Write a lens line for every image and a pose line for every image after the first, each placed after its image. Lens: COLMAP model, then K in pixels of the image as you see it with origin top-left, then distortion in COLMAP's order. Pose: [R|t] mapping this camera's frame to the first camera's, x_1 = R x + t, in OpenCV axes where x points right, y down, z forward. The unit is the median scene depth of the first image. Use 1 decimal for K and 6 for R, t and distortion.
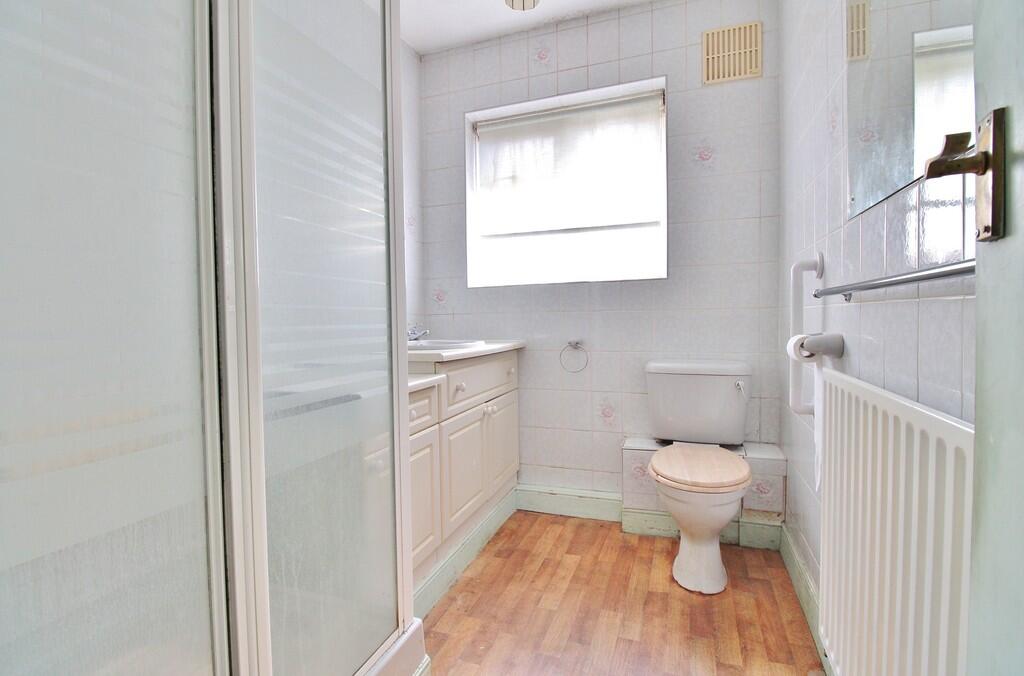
lens RADIAL K [[480.4, 0, 509.8], [0, 480.4, 333.2], [0, 0, 1]] dist [-0.008738, -0.009128]
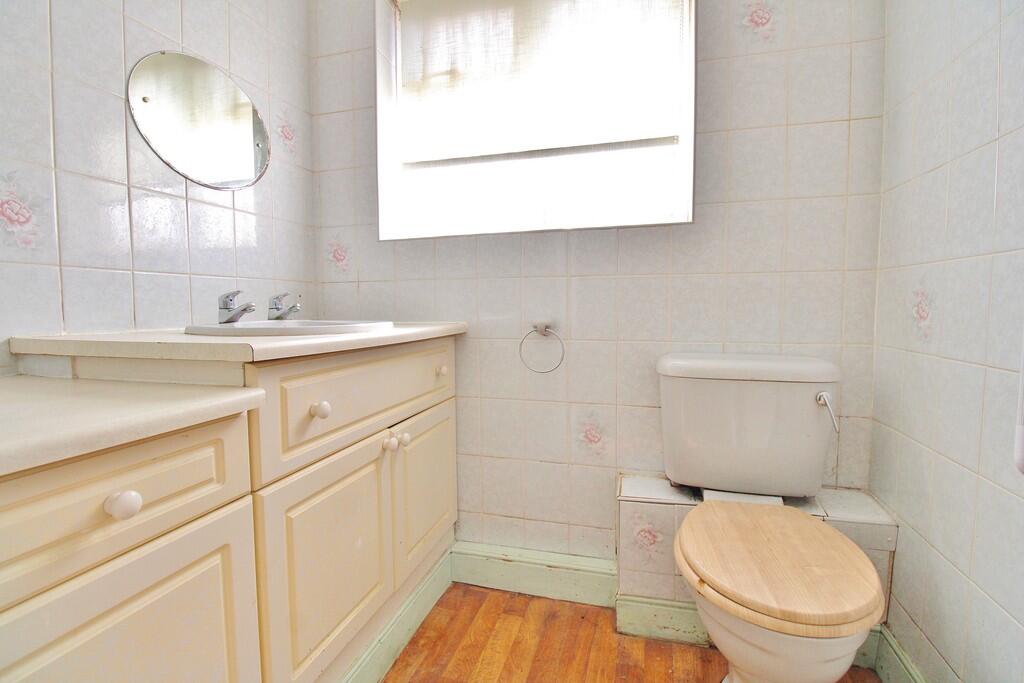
lens RADIAL K [[480.4, 0, 512.2], [0, 480.4, 338.7], [0, 0, 1]] dist [-0.008738, -0.009128]
pose [[0.997471, 0.004087, 0.070961, 0.053269], [-0.006831, 0.999236, 0.038473, 0.013503], [-0.070750, -0.038860, 0.996737, 0.399899]]
